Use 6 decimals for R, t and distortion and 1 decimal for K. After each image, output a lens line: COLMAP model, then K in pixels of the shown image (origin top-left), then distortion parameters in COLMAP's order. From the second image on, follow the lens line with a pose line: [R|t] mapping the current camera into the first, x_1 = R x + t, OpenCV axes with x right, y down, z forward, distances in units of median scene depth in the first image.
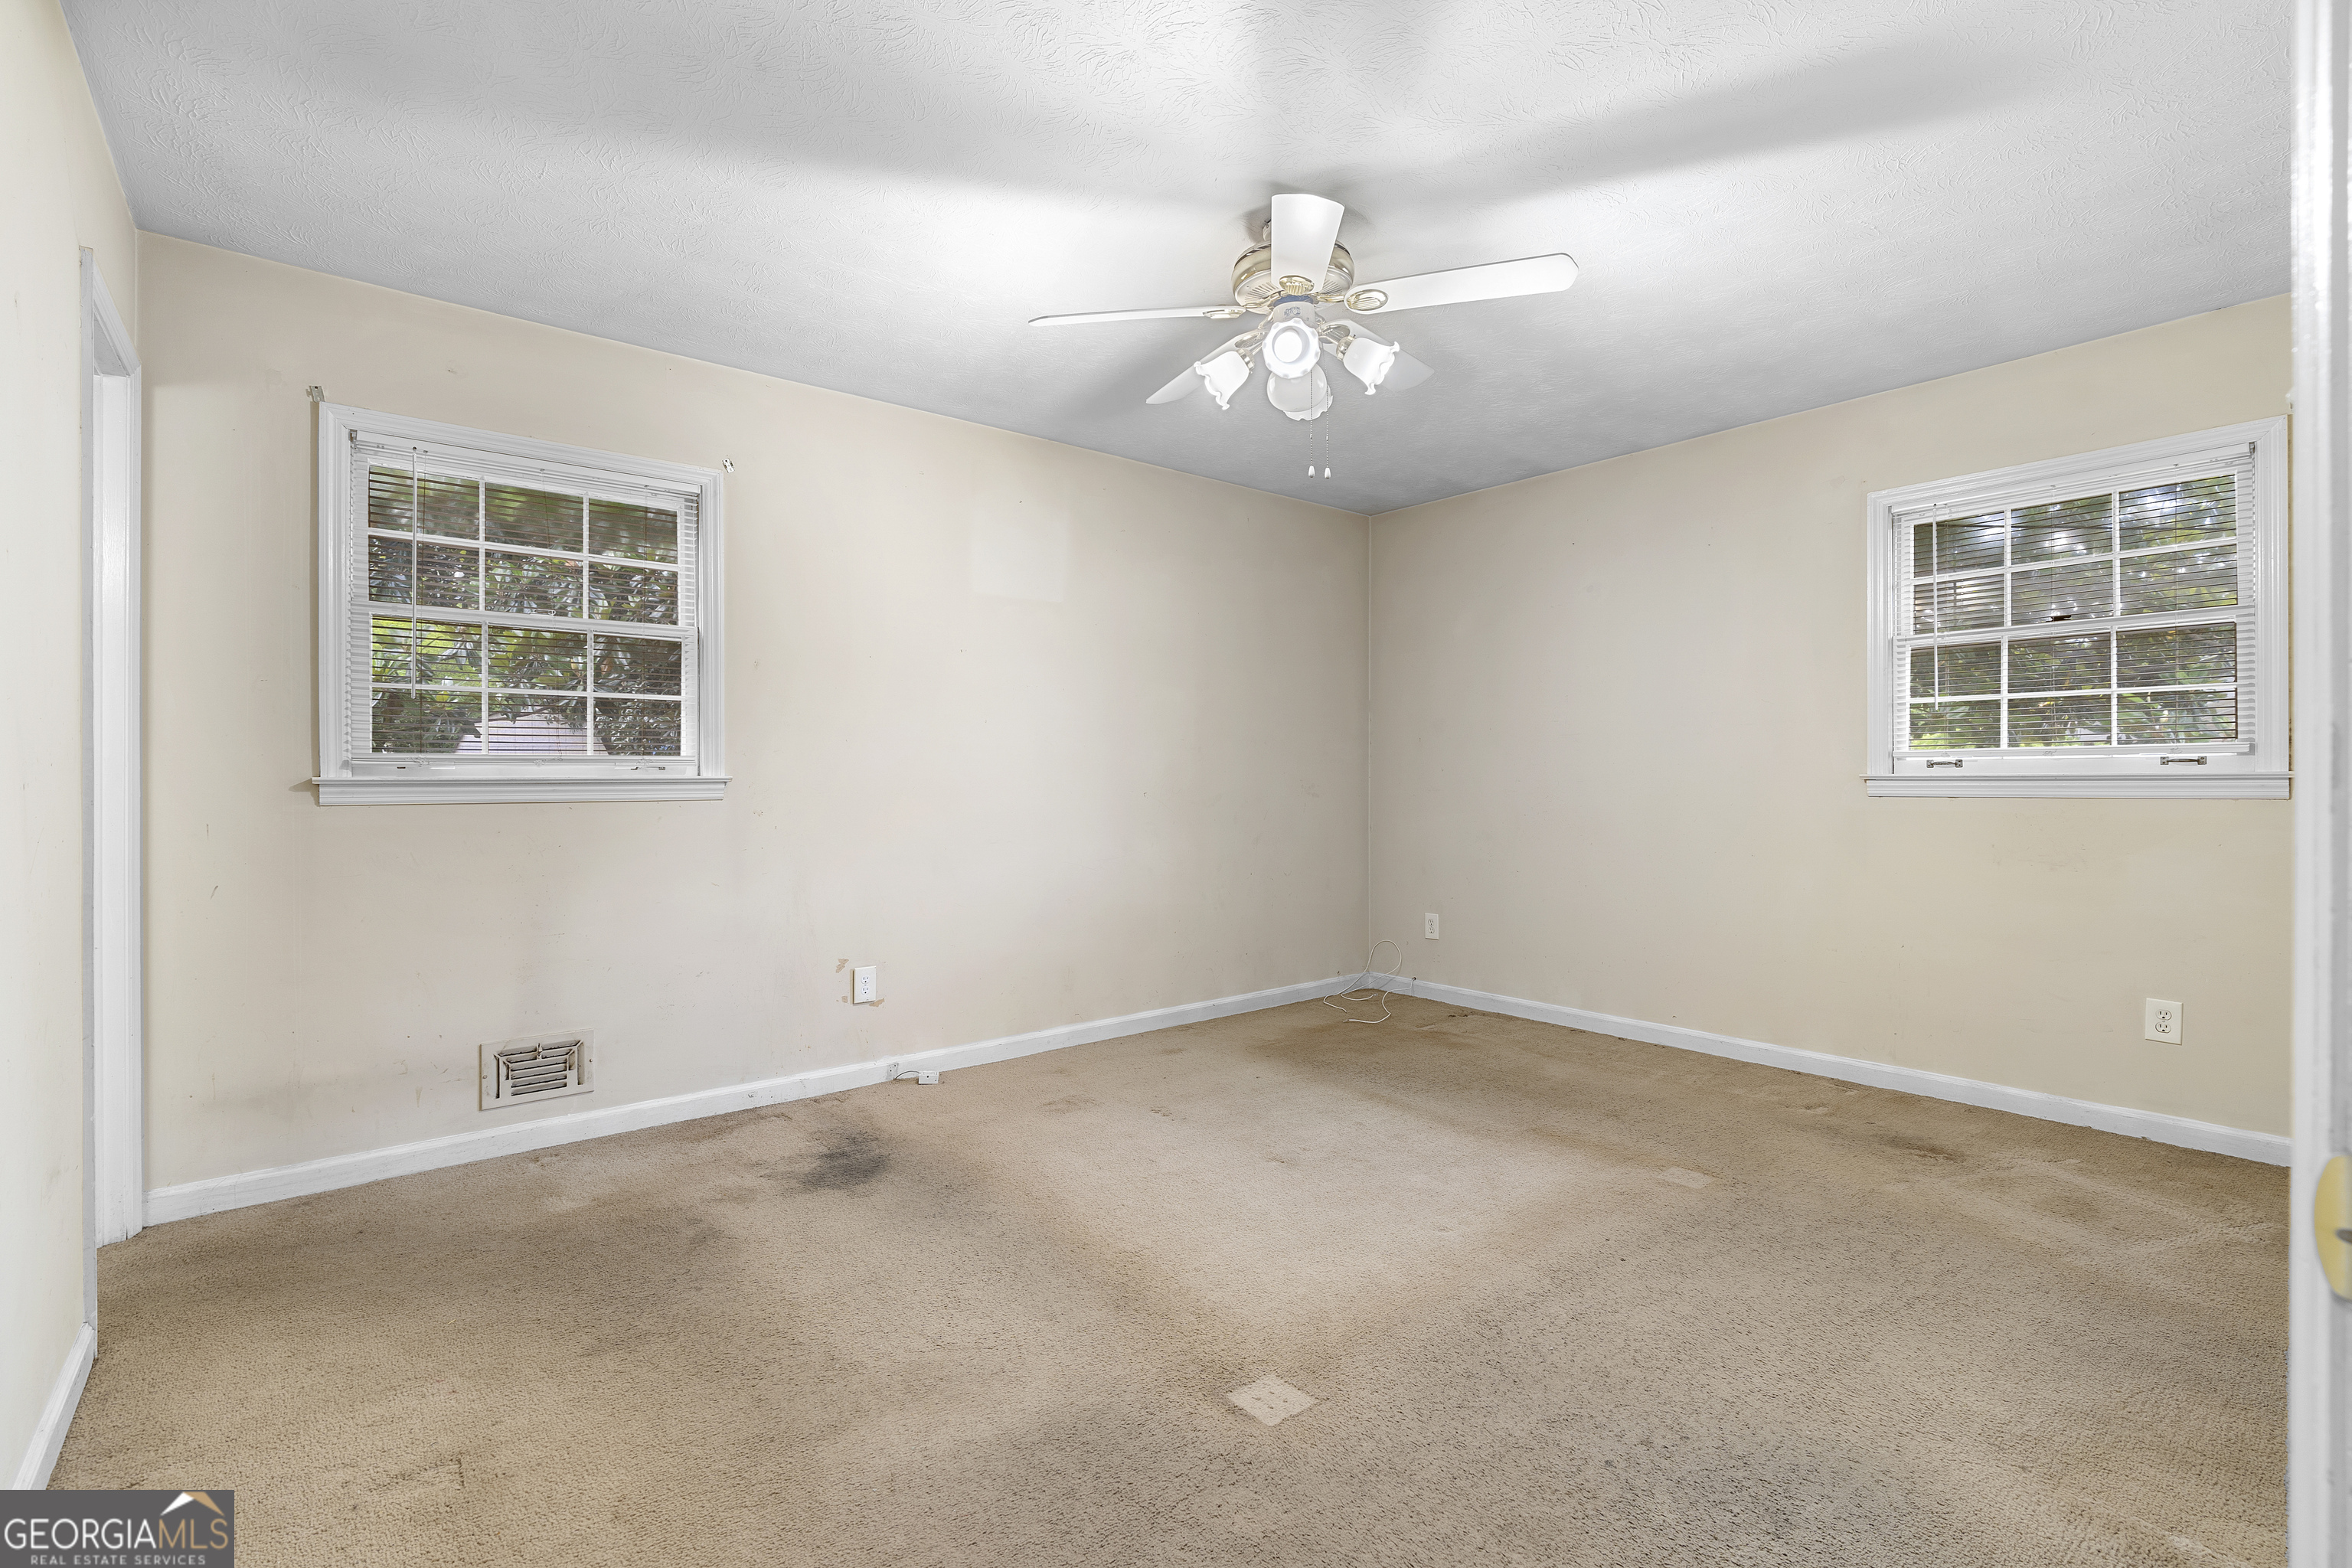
lens RADIAL K [[1076.0, 0, 1171.6], [0, 1076.0, 777.4], [0, 0, 1]] dist [-0.009124, 0.005442]
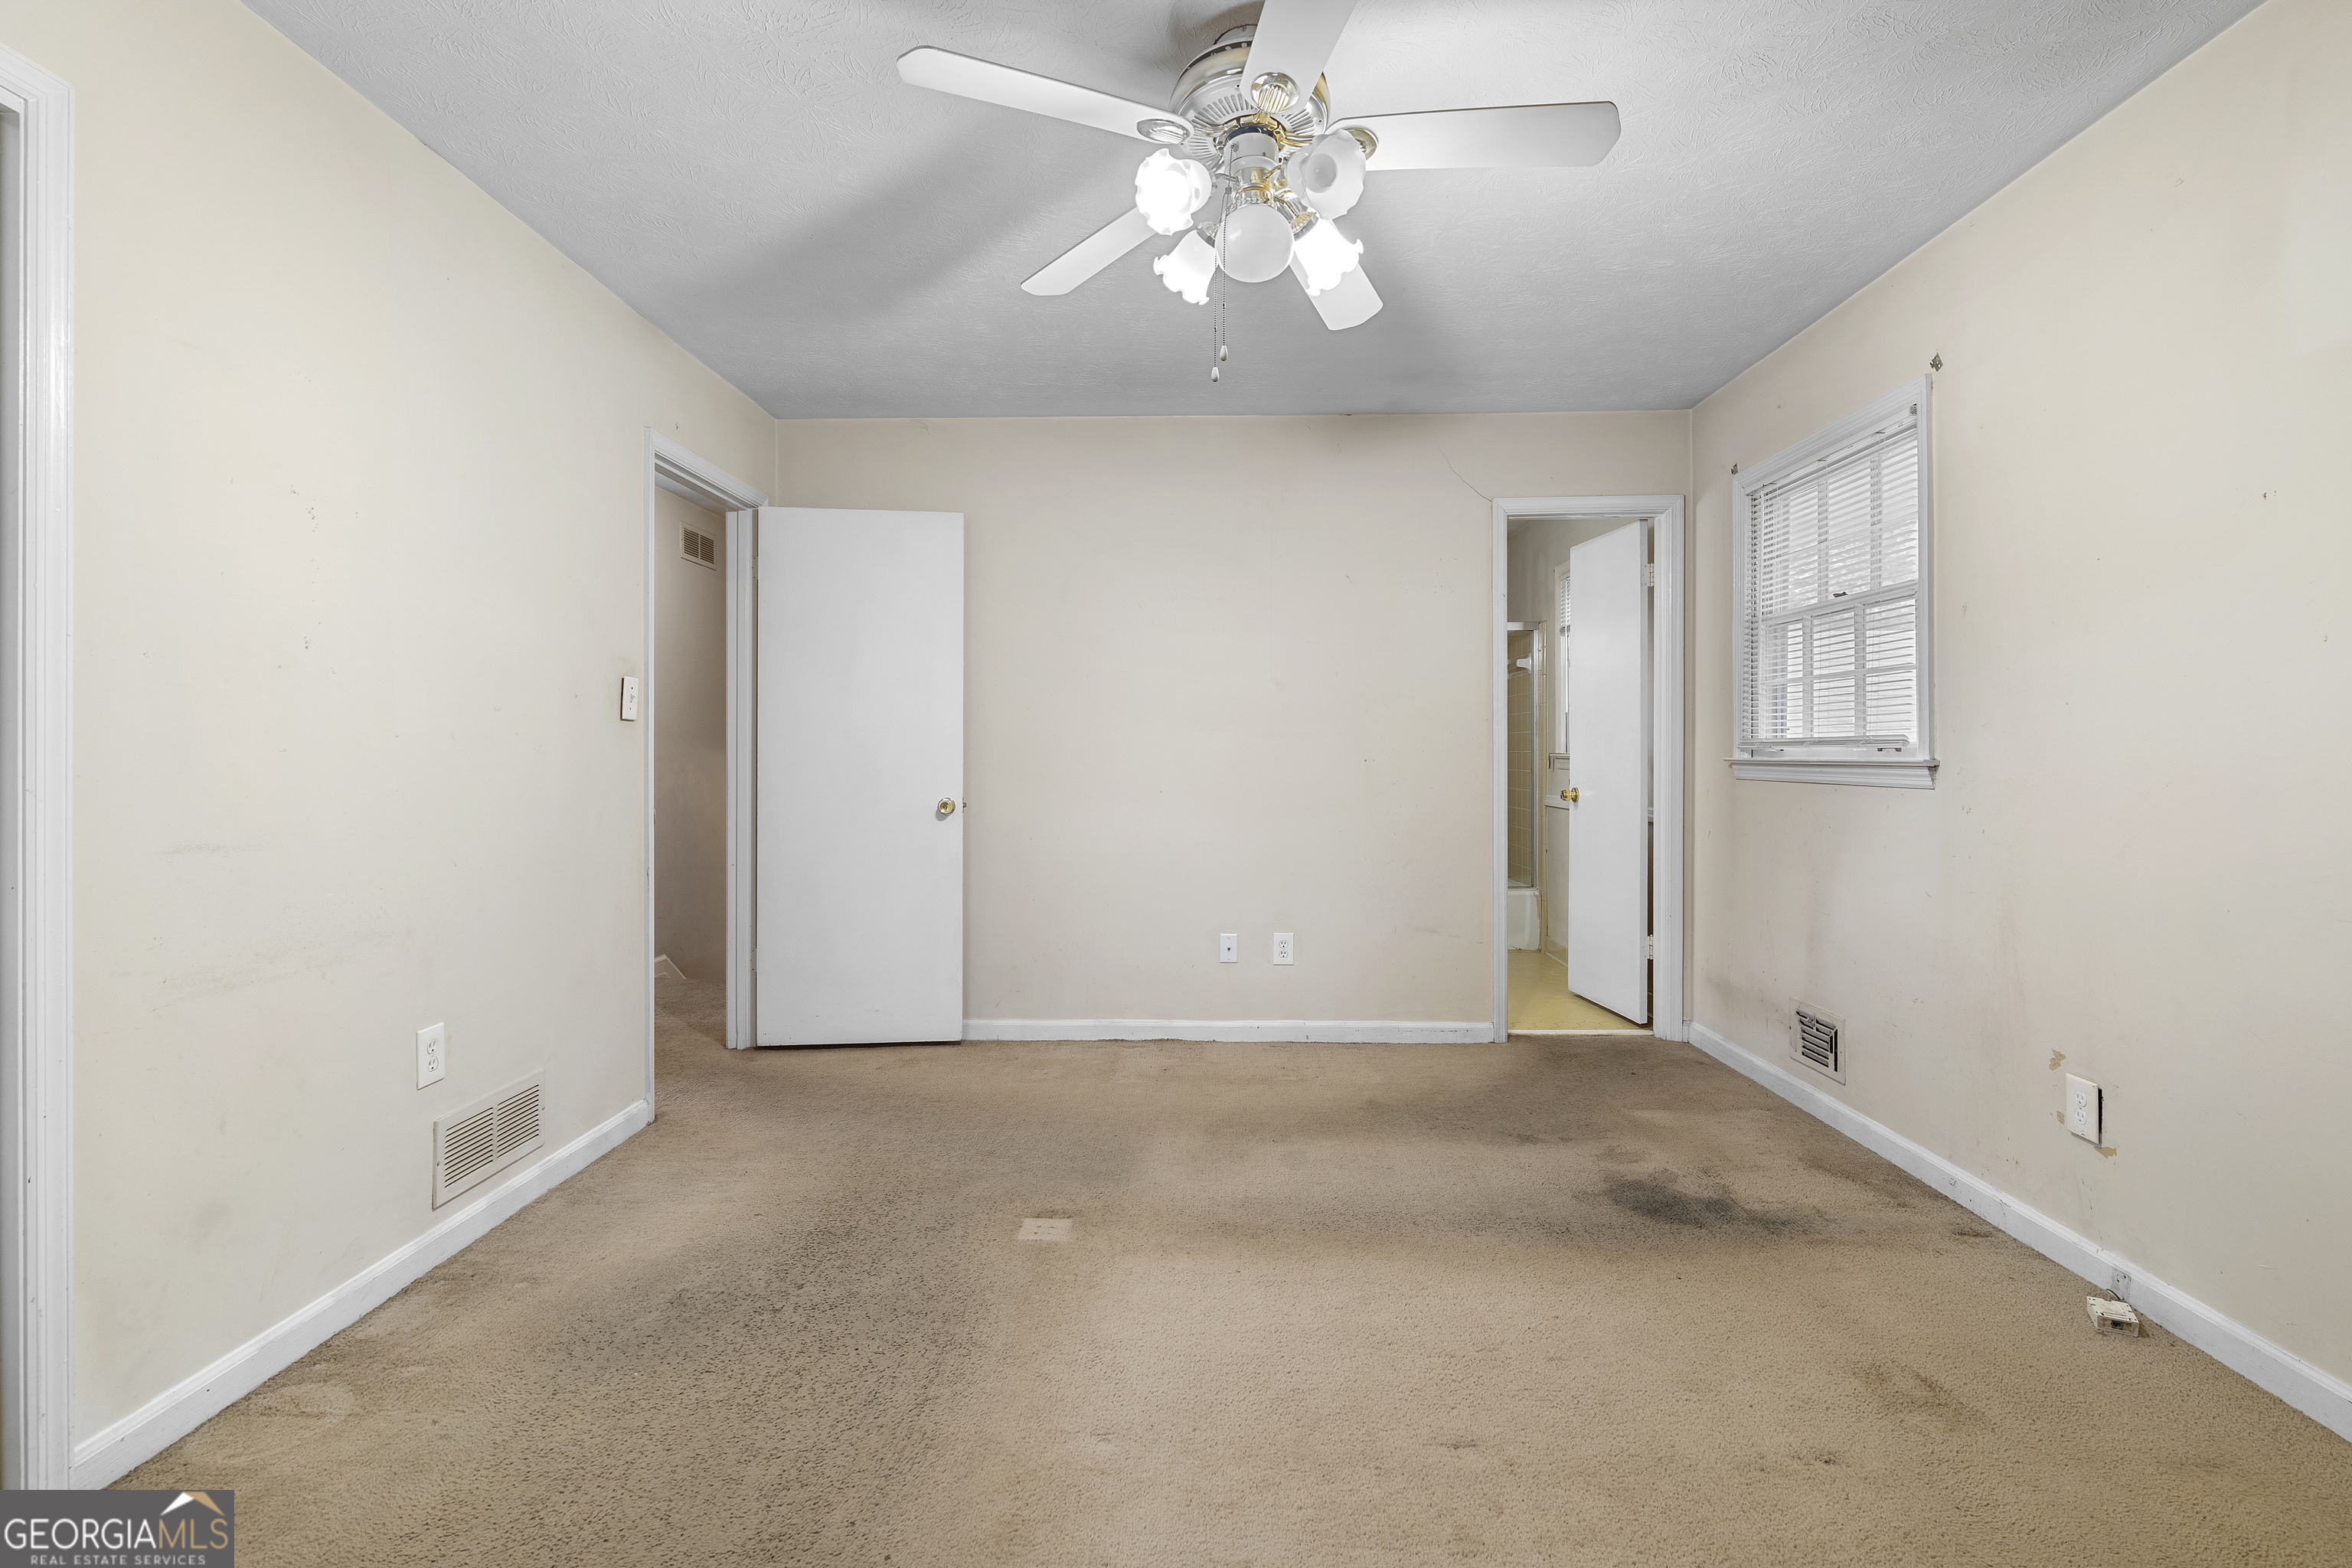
lens RADIAL K [[1076.0, 0, 1172.1], [0, 1076.0, 766.5], [0, 0, 1]] dist [-0.009124, 0.005442]
pose [[-0.661461, 0.013732, -0.749854, 0.623507], [0.002459, 0.999867, 0.016140, -0.011143], [0.749975, 0.008832, -0.661407, 1.268669]]
